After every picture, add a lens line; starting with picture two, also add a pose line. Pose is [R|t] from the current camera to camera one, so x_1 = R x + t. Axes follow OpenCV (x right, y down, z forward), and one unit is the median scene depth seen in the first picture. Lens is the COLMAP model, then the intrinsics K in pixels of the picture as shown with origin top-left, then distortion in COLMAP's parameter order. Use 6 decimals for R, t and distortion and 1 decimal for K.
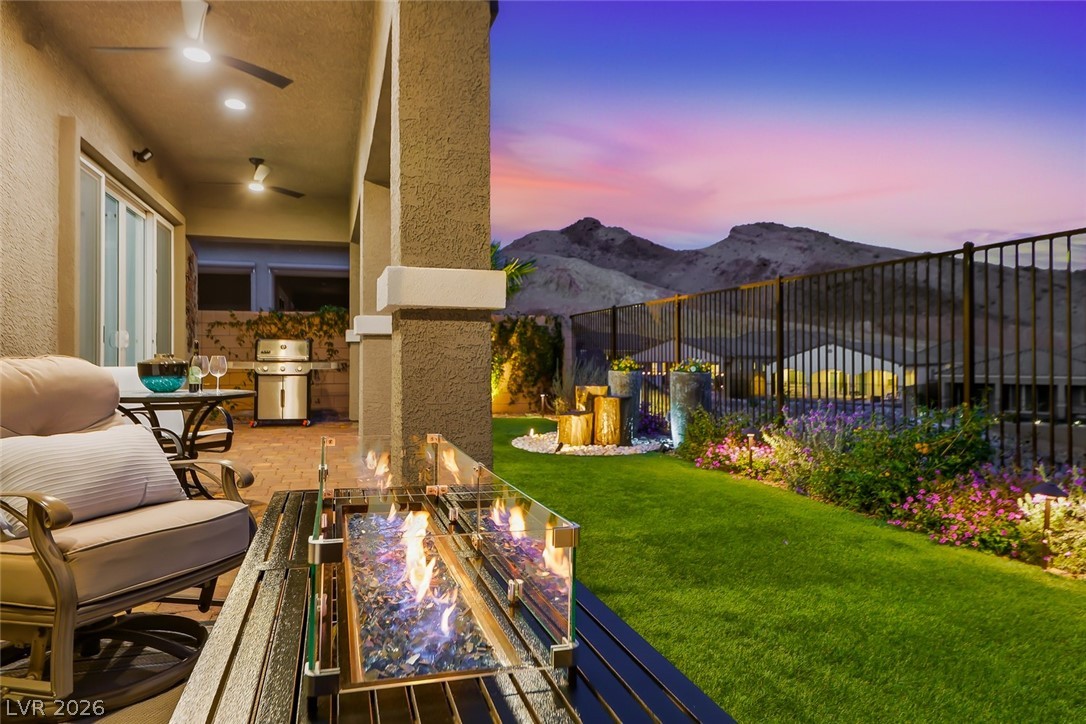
lens RADIAL K [[696.4, 0, 540.9], [0, 696.4, 357.2], [0, 0, 1]] dist [0.024766, 0.003757]
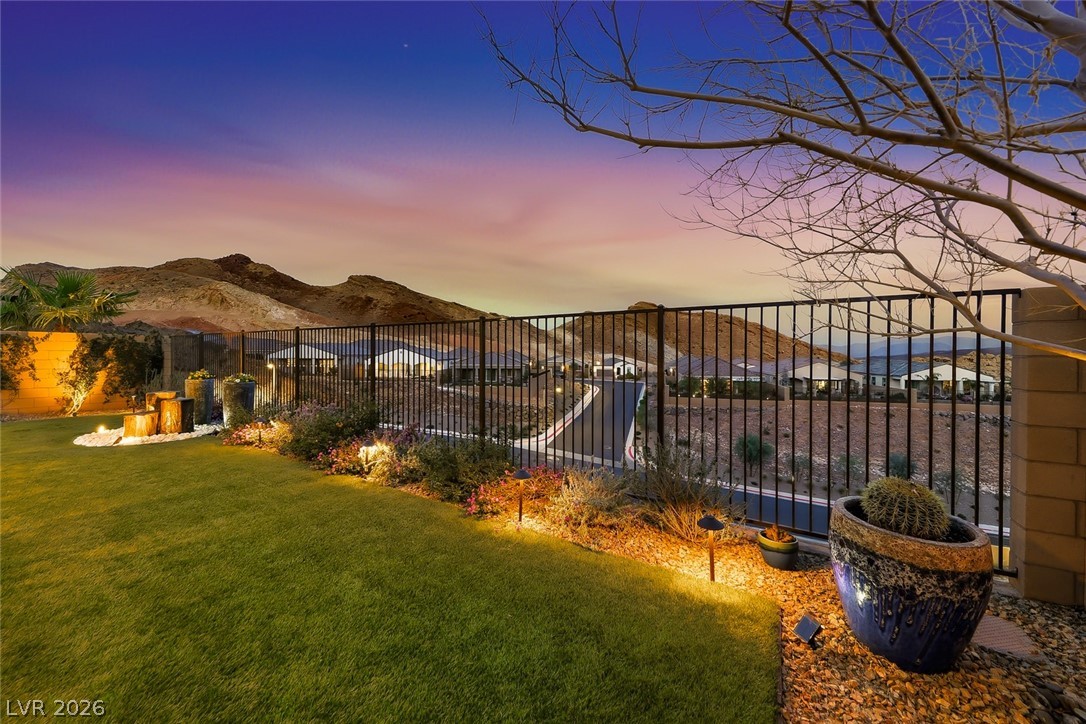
lens RADIAL K [[386.2, 0, 547.0], [0, 386.2, 361.0], [0, 0, 1]] dist [0.006757, -0.001204]
pose [[0.746390, -0.006572, 0.665477, 0.088864], [-0.007327, 0.999809, 0.018091, -0.029313], [-0.665469, -0.018379, 0.746199, -0.085791]]
